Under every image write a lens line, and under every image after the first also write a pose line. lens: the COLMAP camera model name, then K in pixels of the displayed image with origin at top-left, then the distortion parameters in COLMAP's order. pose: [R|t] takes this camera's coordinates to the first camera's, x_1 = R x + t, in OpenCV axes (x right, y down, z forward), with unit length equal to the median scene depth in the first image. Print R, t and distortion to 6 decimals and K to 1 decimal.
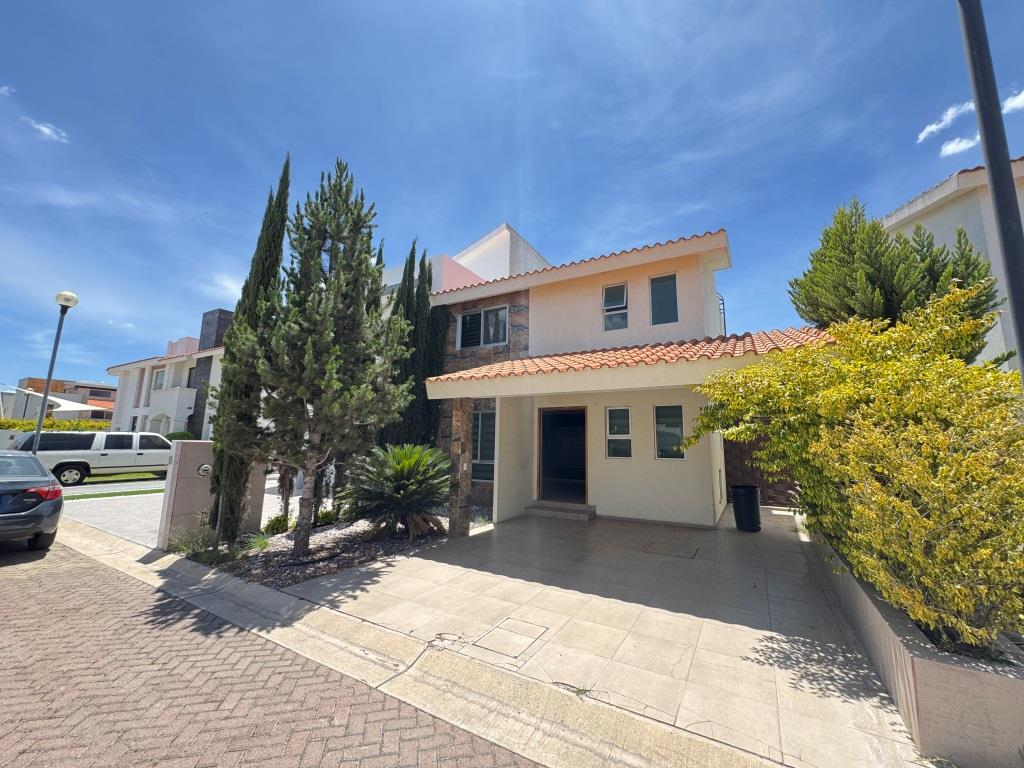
lens RADIAL K [[410.6, 0, 508.1], [0, 410.6, 380.6], [0, 0, 1]] dist [-0.000663, -0.000405]
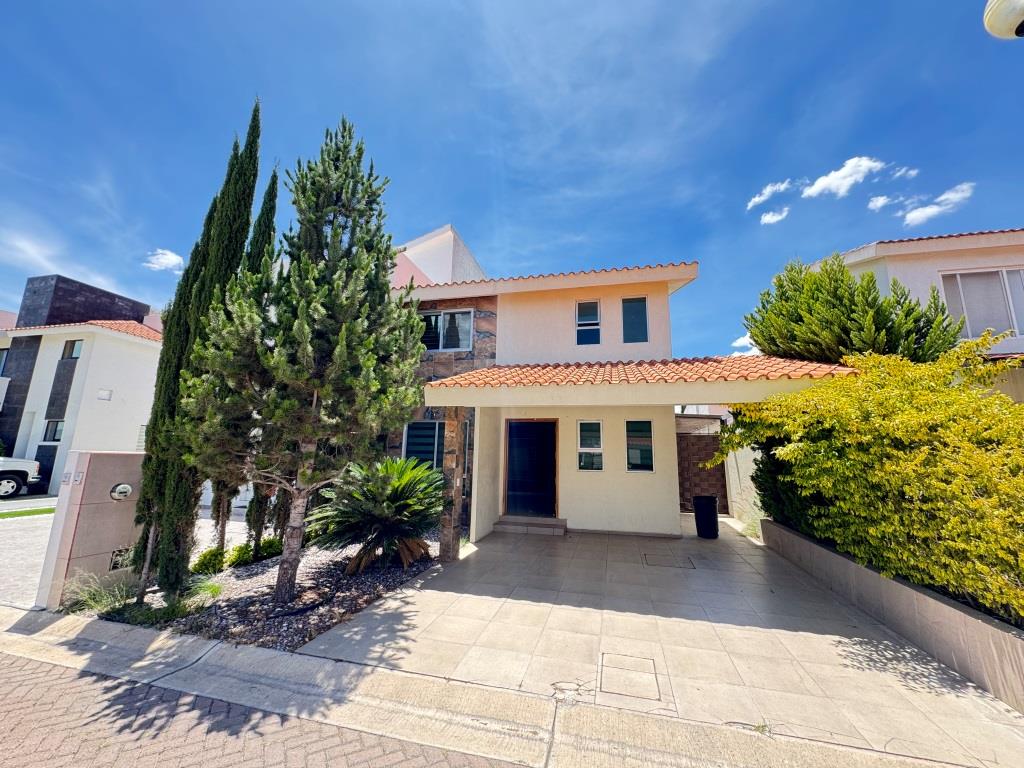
lens RADIAL K [[410.6, 0, 511.3], [0, 410.6, 379.8], [0, 0, 1]] dist [-0.000663, -0.000405]
pose [[0.959027, 0.056770, 0.277570, -0.323729], [-0.049777, 0.998242, -0.032182, 0.009215], [-0.278909, 0.017047, 0.960166, 0.117507]]
